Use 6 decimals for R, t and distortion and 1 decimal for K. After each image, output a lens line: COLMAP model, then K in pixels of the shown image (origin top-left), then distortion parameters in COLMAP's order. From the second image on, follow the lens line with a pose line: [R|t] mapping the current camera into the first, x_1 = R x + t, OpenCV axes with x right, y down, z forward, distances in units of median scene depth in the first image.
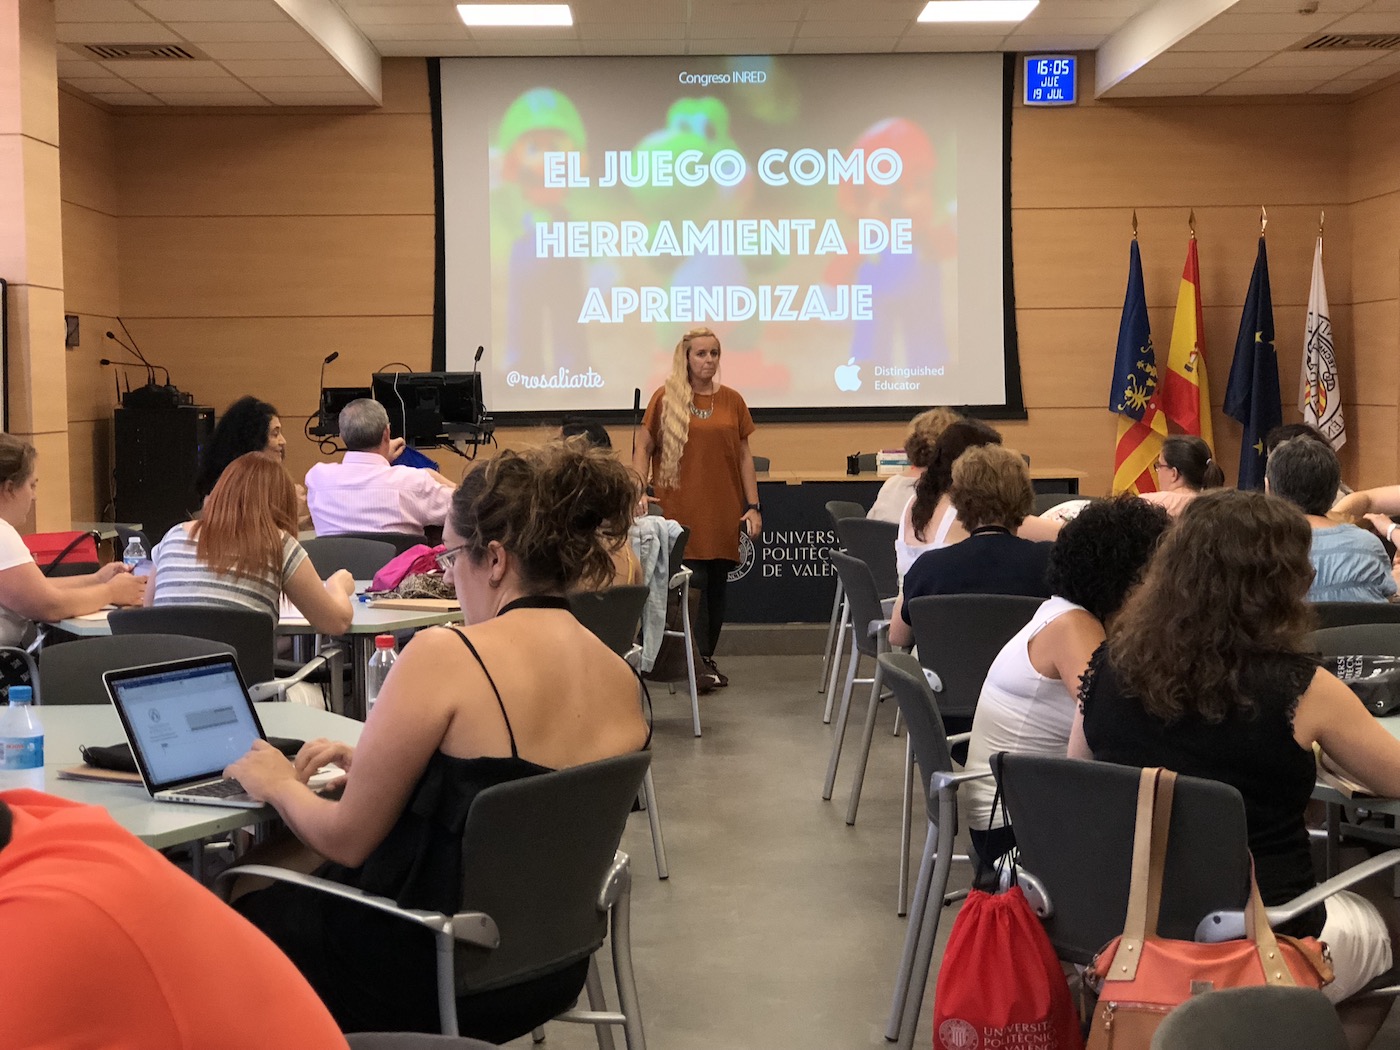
lens RADIAL K [[2315.4, 0, 694.0], [0, 2315.4, 524.5], [0, 0, 1]] dist [0.094342, 0.000000]
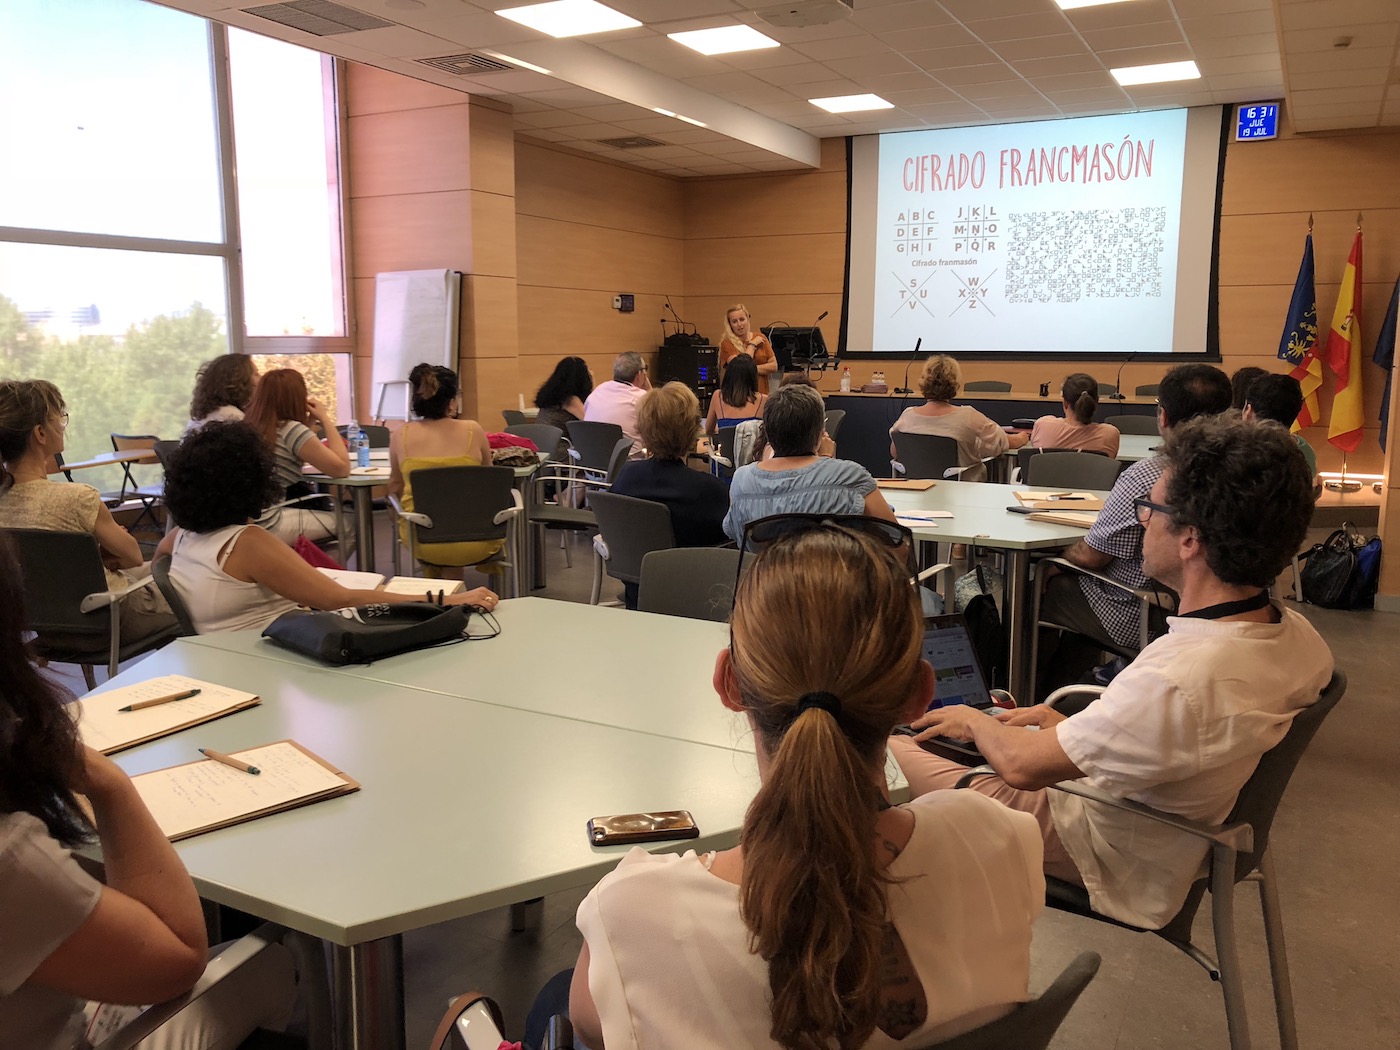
lens RADIAL K [[1179.0, 0, 708.4], [0, 1179.0, 522.6], [0, 0, 1]] dist [0.005608, -0.001806]
pose [[0.878201, 0.084838, -0.470707, 0.221696], [-0.039578, 0.993658, 0.105252, -0.011236], [0.476651, -0.073802, 0.875989, 0.197278]]
